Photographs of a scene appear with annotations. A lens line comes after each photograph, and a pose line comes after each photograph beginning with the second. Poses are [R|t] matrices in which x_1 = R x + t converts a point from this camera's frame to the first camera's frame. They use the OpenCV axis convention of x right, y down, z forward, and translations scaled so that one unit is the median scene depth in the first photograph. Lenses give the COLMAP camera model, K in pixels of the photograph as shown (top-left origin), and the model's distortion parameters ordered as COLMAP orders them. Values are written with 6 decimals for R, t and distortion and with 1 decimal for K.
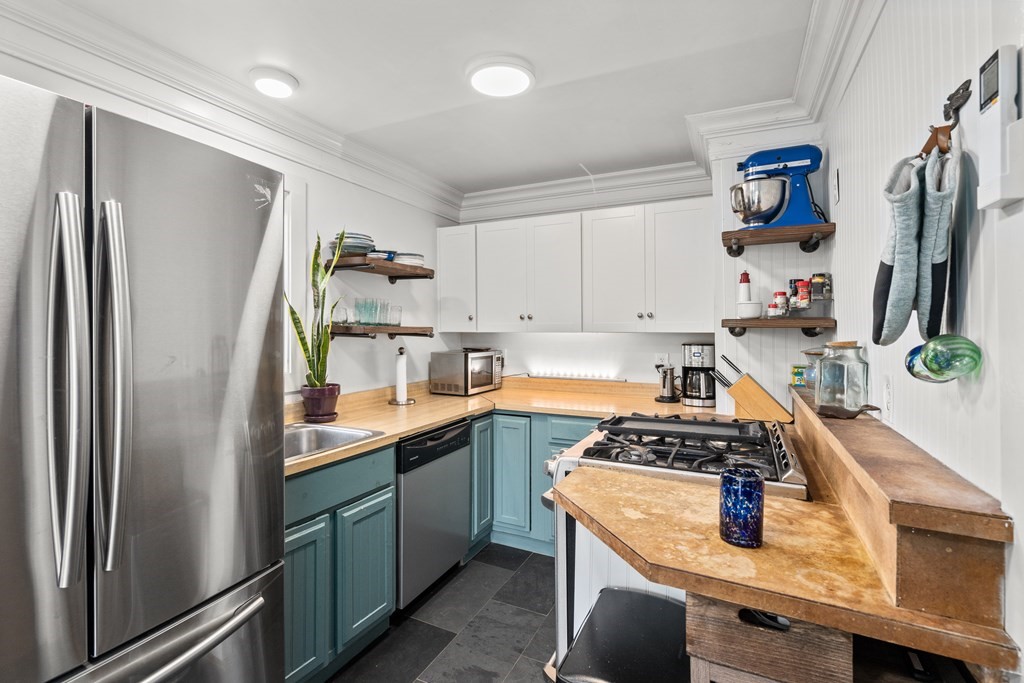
lens RADIAL K [[464.8, 0, 509.8], [0, 464.8, 333.5], [0, 0, 1]] dist [-0.010063, 0.001795]
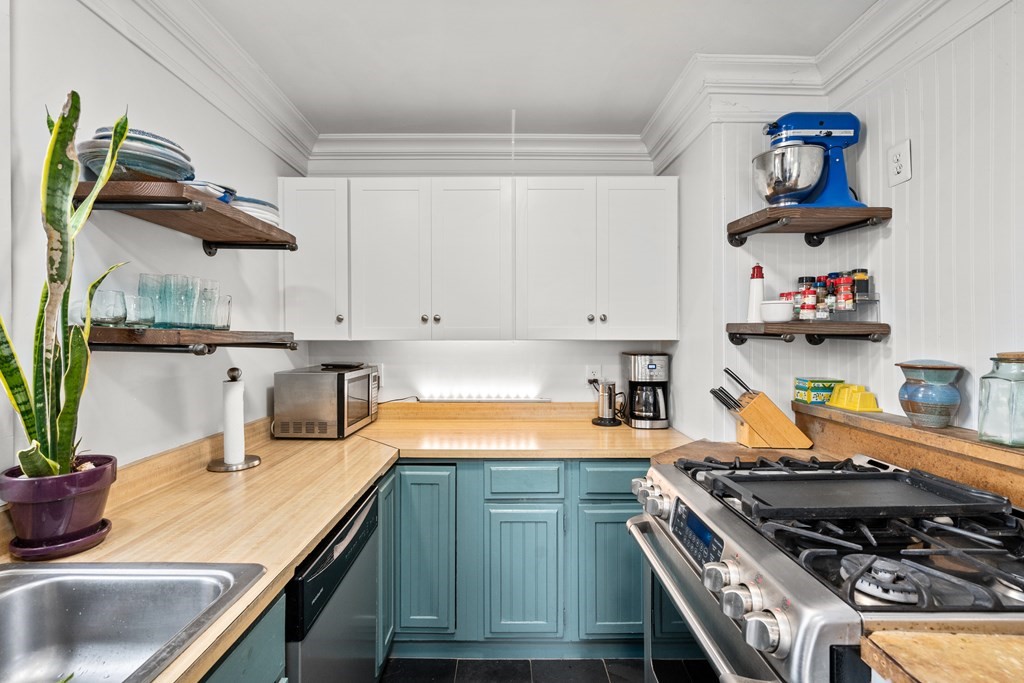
lens RADIAL K [[464.8, 0, 512.9], [0, 464.8, 343.6], [0, 0, 1]] dist [-0.010063, 0.001795]
pose [[0.901832, -0.006717, 0.432034, -0.175189], [0.003704, 0.999963, 0.007815, -0.002966], [-0.432070, -0.005447, 0.901824, 0.354685]]
